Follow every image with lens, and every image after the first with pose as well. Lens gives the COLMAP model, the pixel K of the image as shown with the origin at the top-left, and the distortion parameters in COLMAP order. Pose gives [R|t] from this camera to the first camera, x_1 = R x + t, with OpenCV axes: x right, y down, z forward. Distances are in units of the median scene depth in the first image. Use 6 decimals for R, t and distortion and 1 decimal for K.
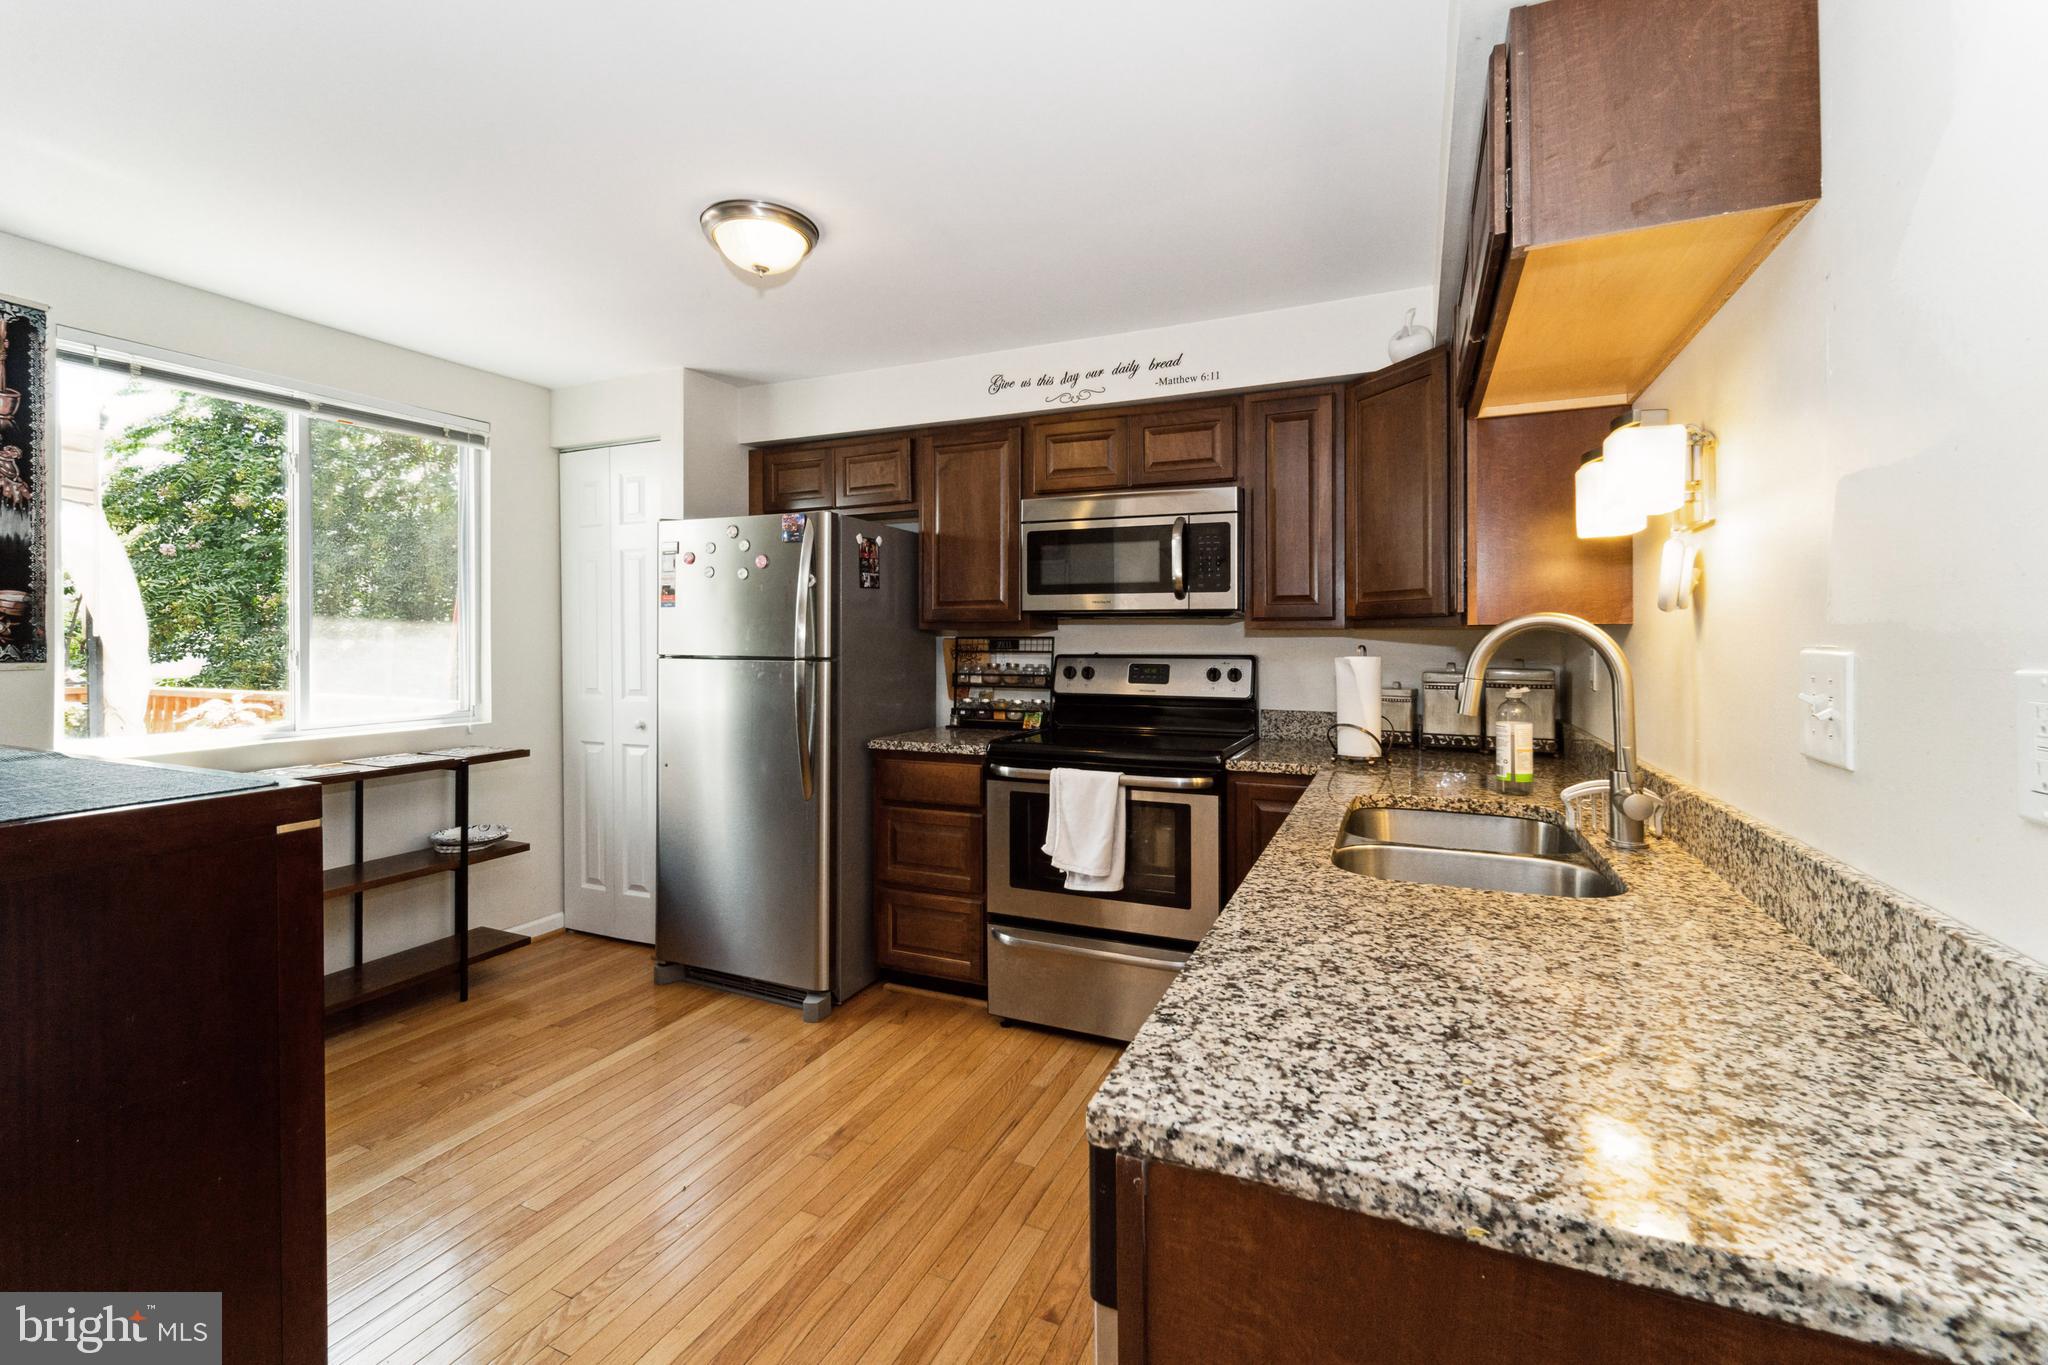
lens RADIAL K [[860.5, 0, 1018.3], [0, 860.5, 643.2], [0, 0, 1]] dist [0.000460, -0.002484]
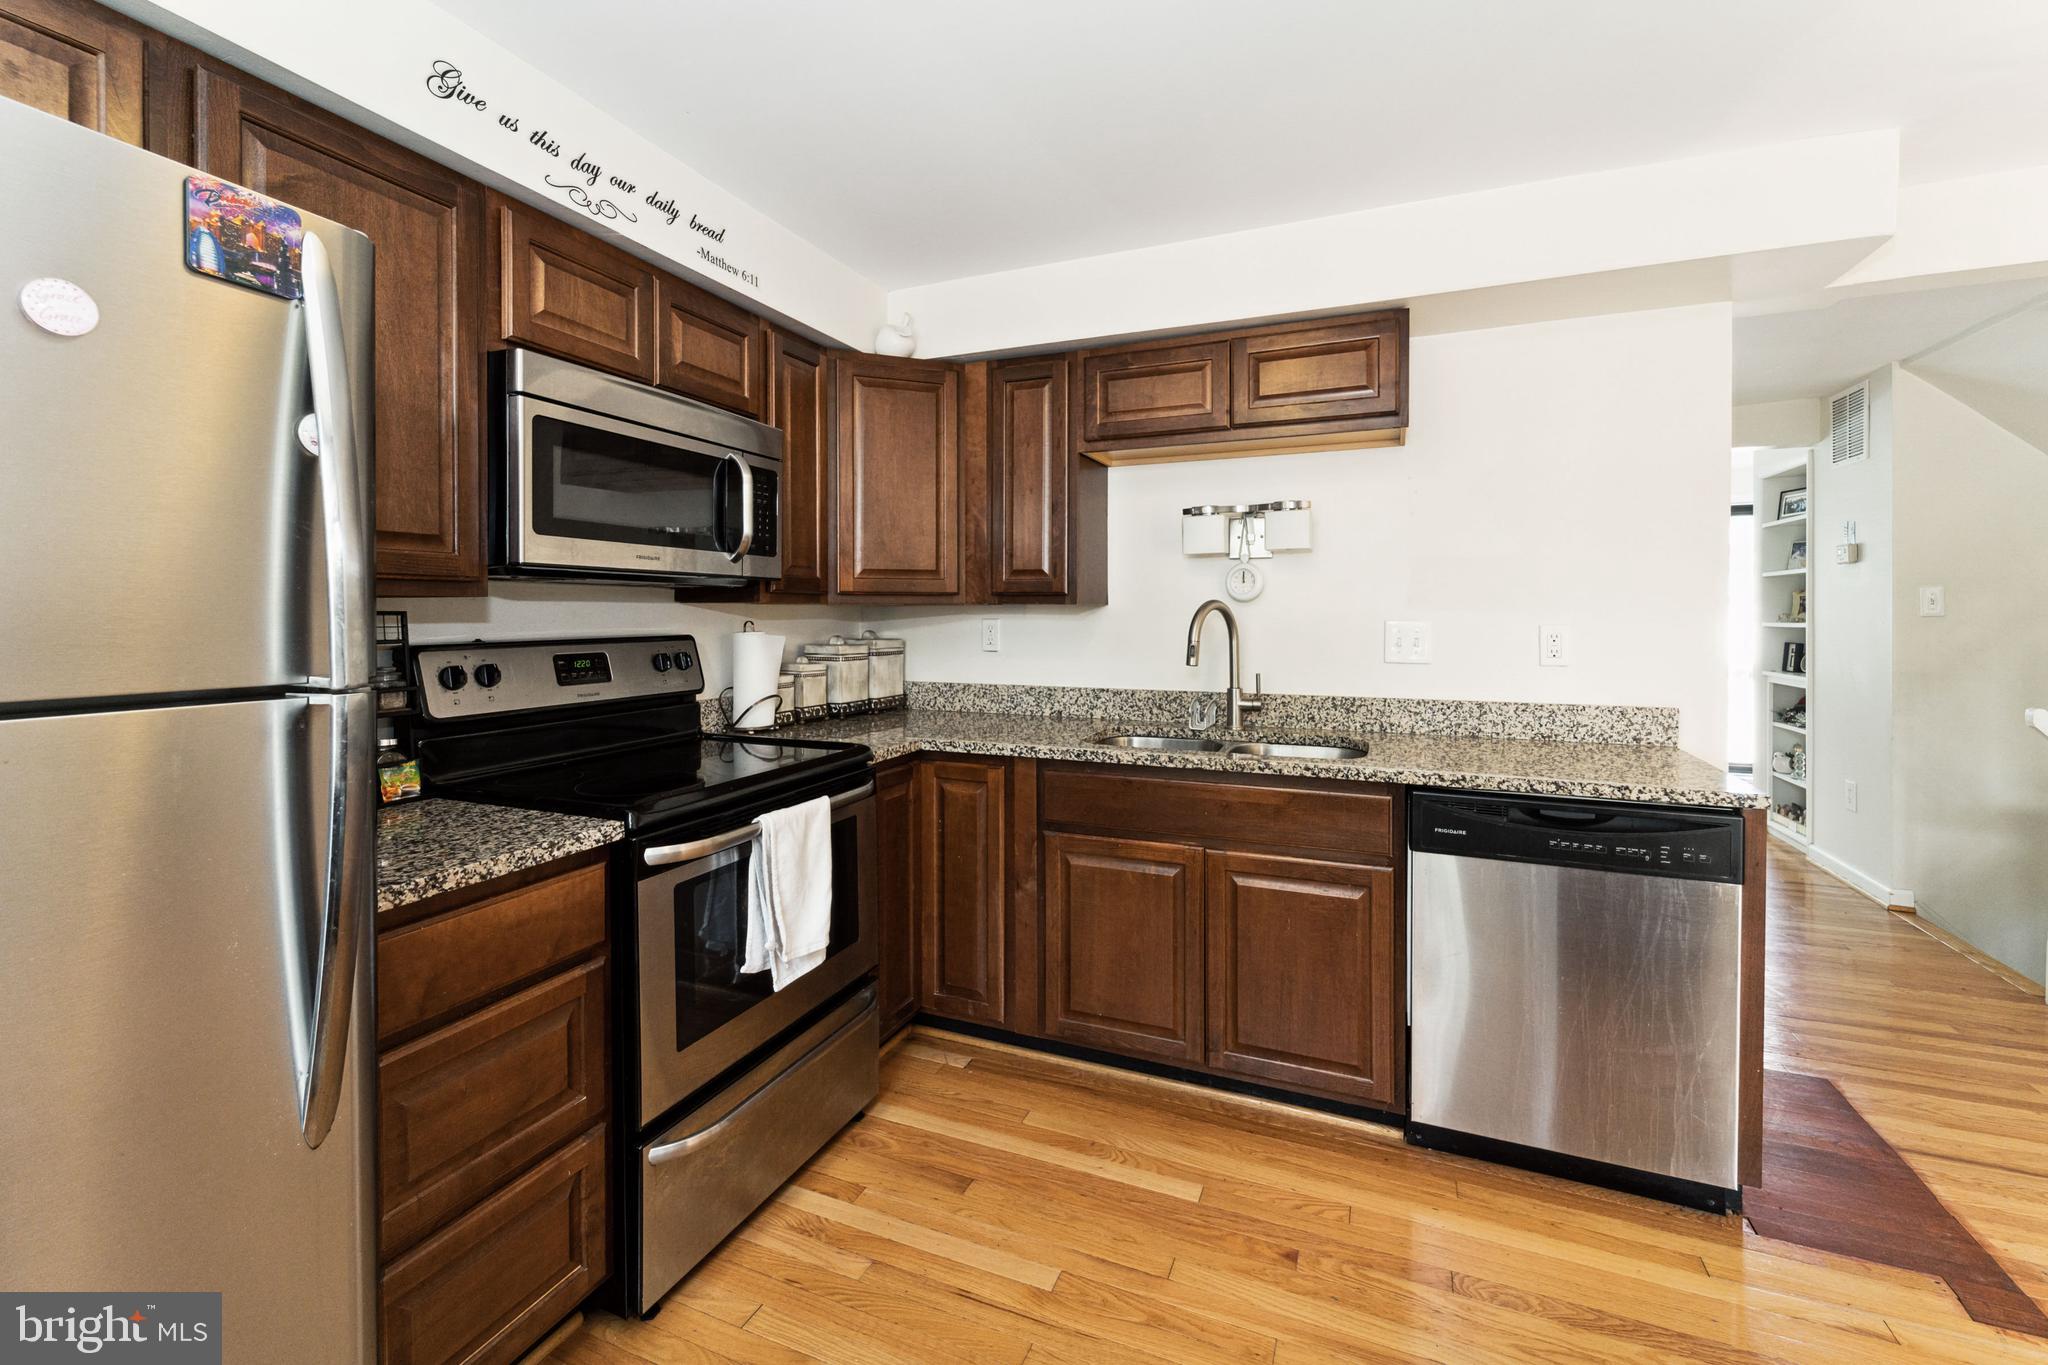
lens RADIAL K [[868.1, 0, 1024.8], [0, 868.1, 626.4], [0, 0, 1]] dist [0.000476, 0.000405]
pose [[-0.024524, -0.020224, 0.999495, -0.572144], [0.001785, 0.999793, 0.020274, -0.010340], [-0.999698, 0.002281, -0.024483, 0.765623]]
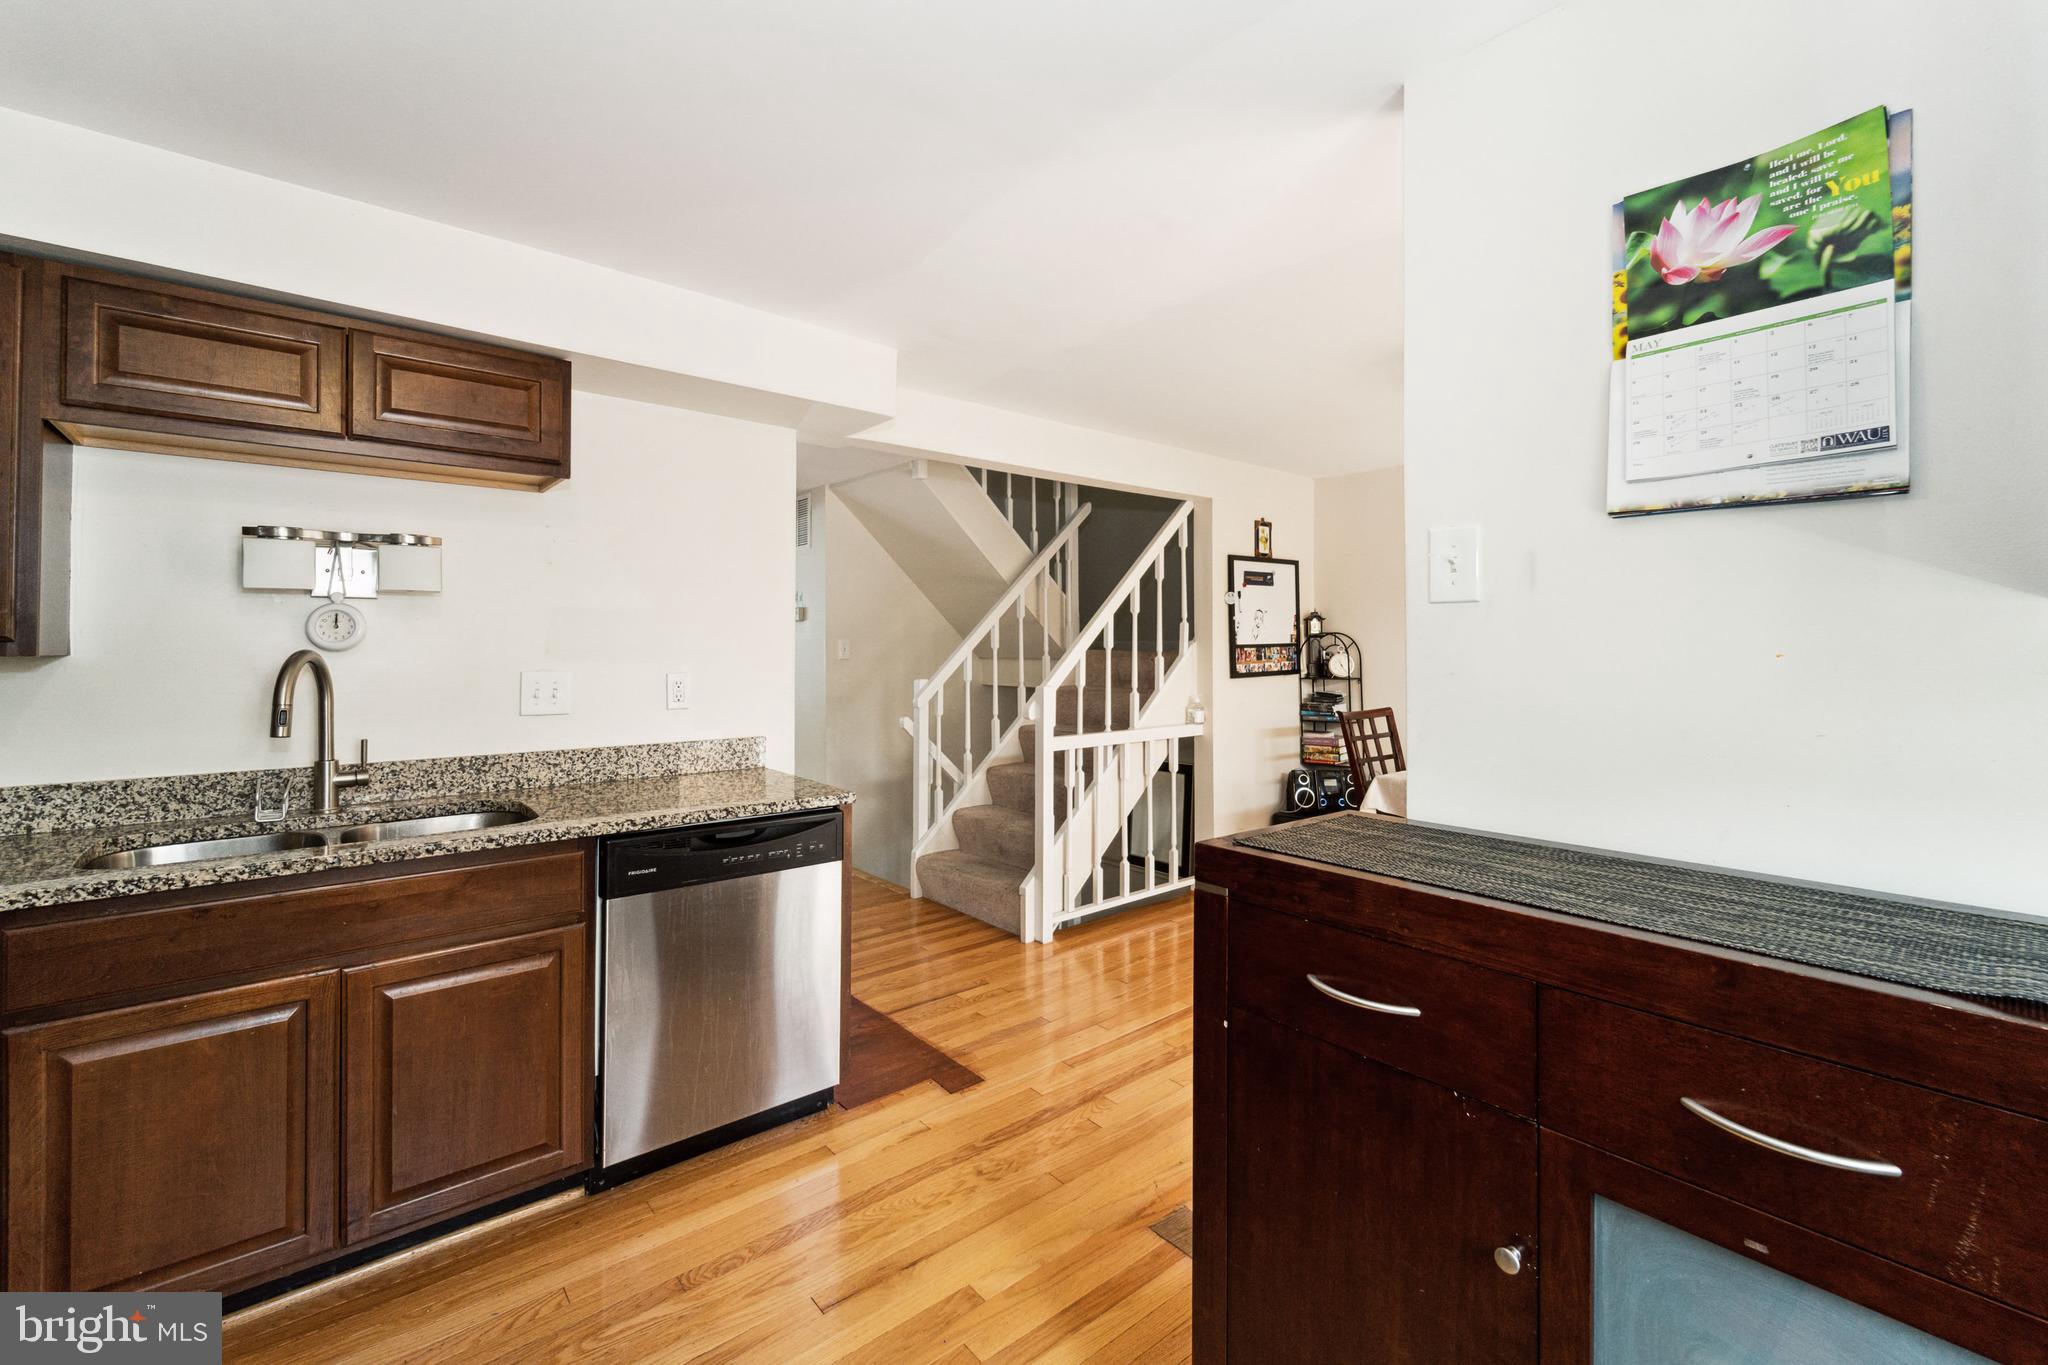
lens RADIAL K [[851.8, 0, 1035.0], [0, 851.8, 648.0], [0, 0, 1]] dist [0.000642, -0.000918]
pose [[-0.904651, -0.002847, 0.426143, -0.500745], [-0.003289, 0.999995, -0.000302, -0.022614], [-0.426140, -0.001675, -0.904656, 0.919237]]
